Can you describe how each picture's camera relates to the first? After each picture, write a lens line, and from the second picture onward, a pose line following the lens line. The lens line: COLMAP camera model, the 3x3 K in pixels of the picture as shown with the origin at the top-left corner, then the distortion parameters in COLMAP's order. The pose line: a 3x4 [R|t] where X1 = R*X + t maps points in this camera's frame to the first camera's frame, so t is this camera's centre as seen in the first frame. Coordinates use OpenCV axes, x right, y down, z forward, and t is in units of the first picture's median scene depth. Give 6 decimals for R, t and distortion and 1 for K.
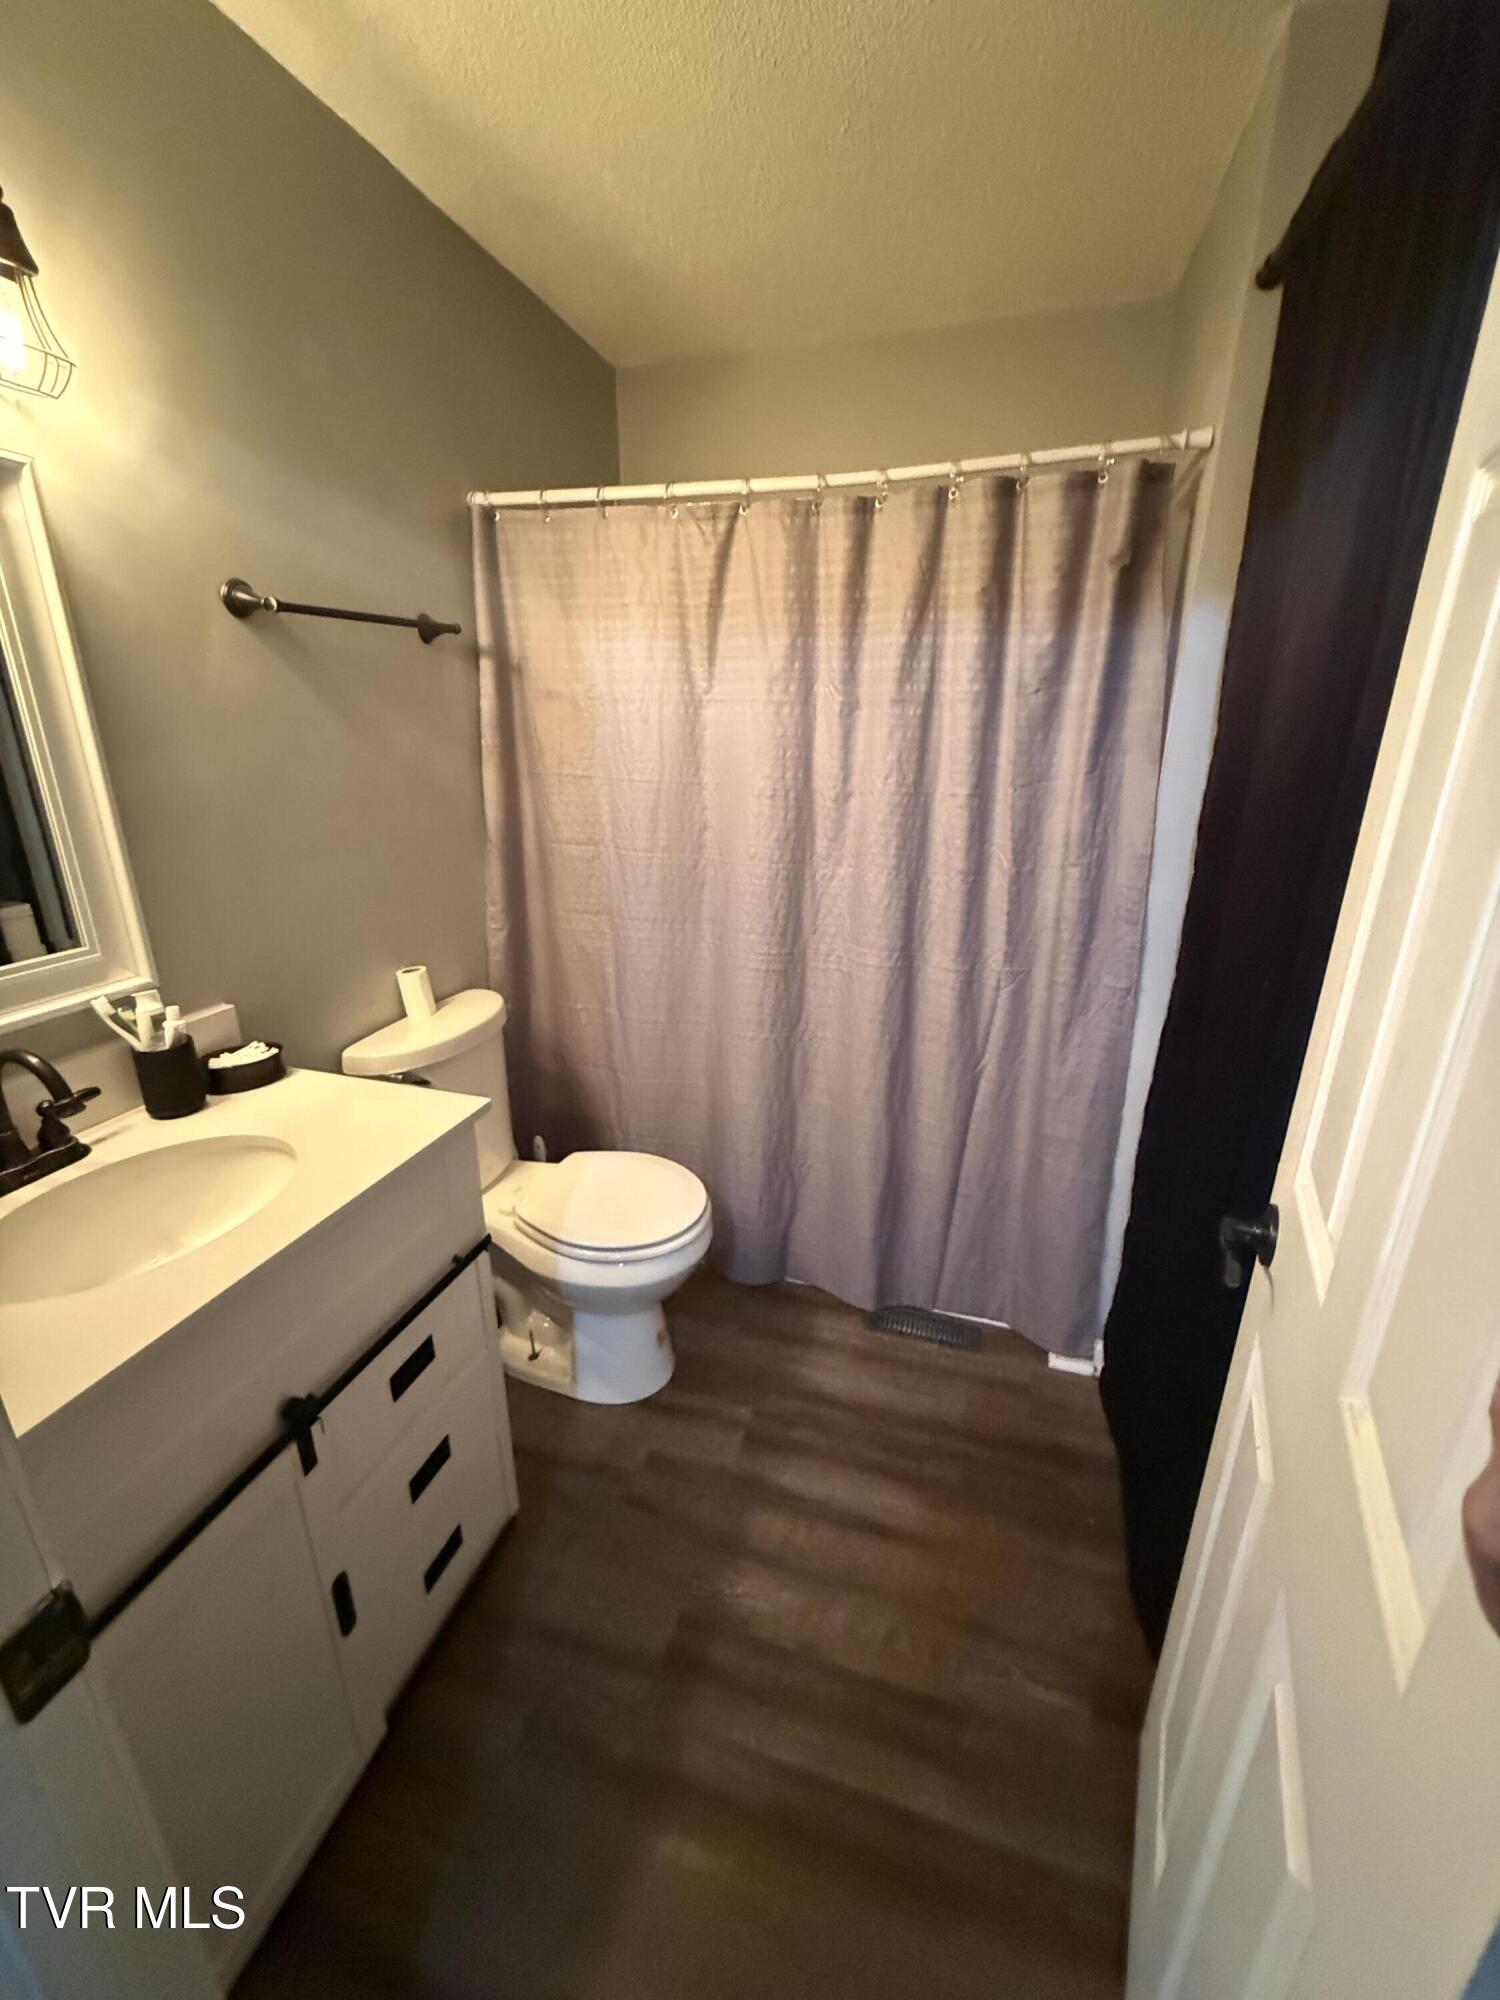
lens RADIAL K [[799.1, 0, 753.3], [0, 799.1, 994.6], [0, 0, 1]] dist [-0.001233, 0.000219]
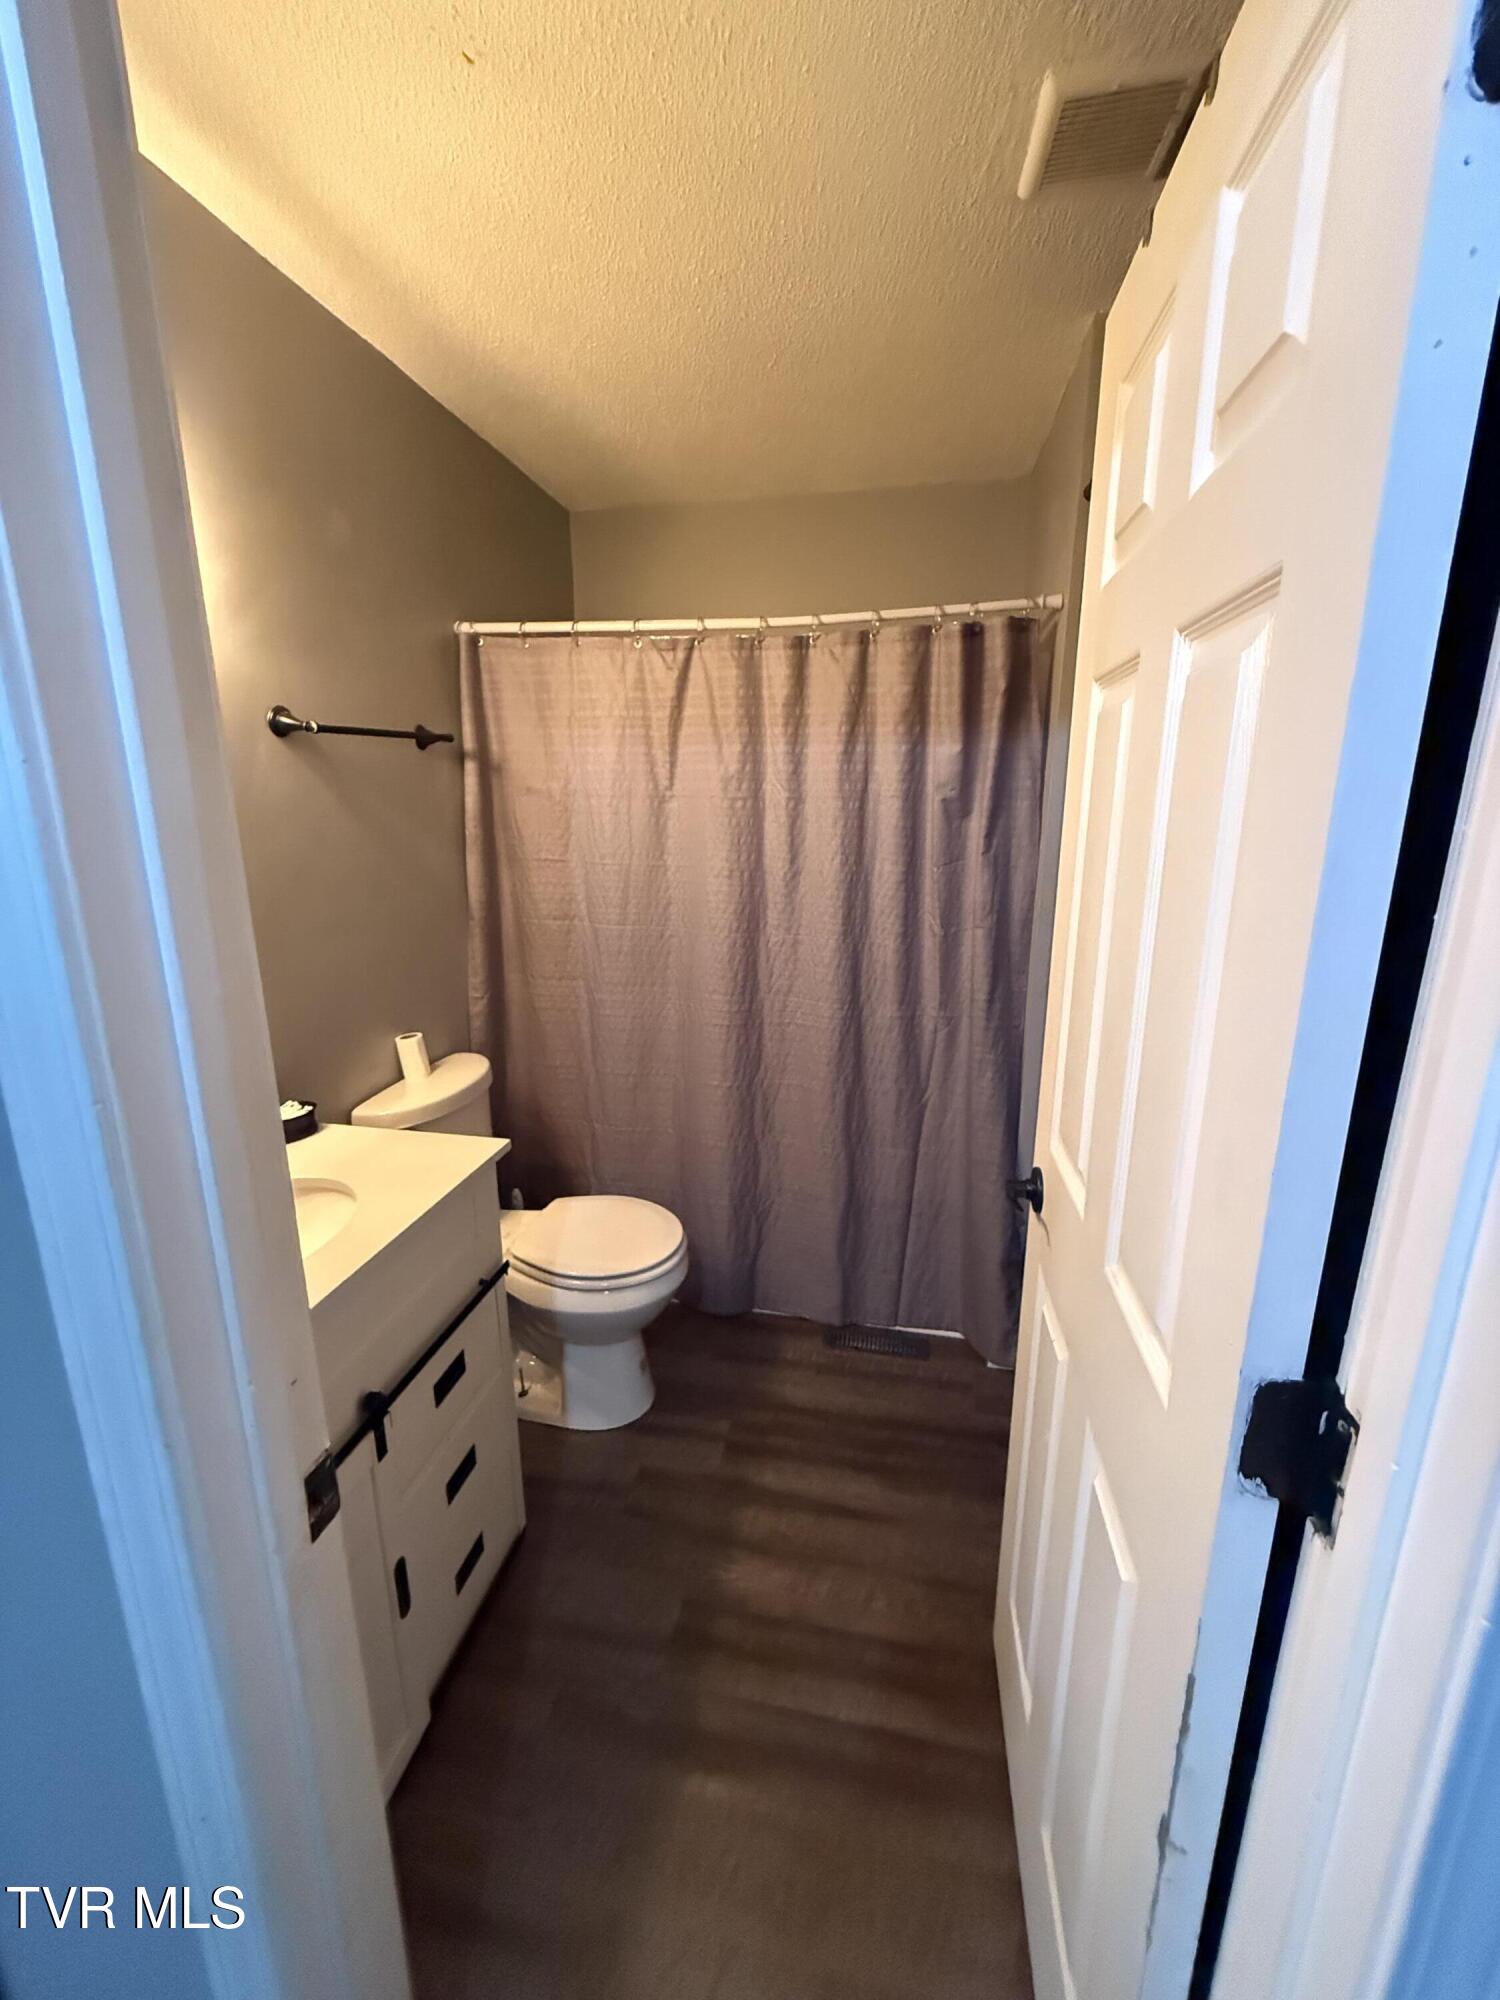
lens RADIAL K [[806.9, 0, 745.4], [0, 806.9, 999.6], [0, 0, 1]] dist [-0.010336, 0.000084]
pose [[0.995209, -0.033097, 0.092001, -0.068280], [0.040204, 0.996258, -0.076504, 0.023807], [-0.089125, 0.079836, 0.992816, -0.161481]]
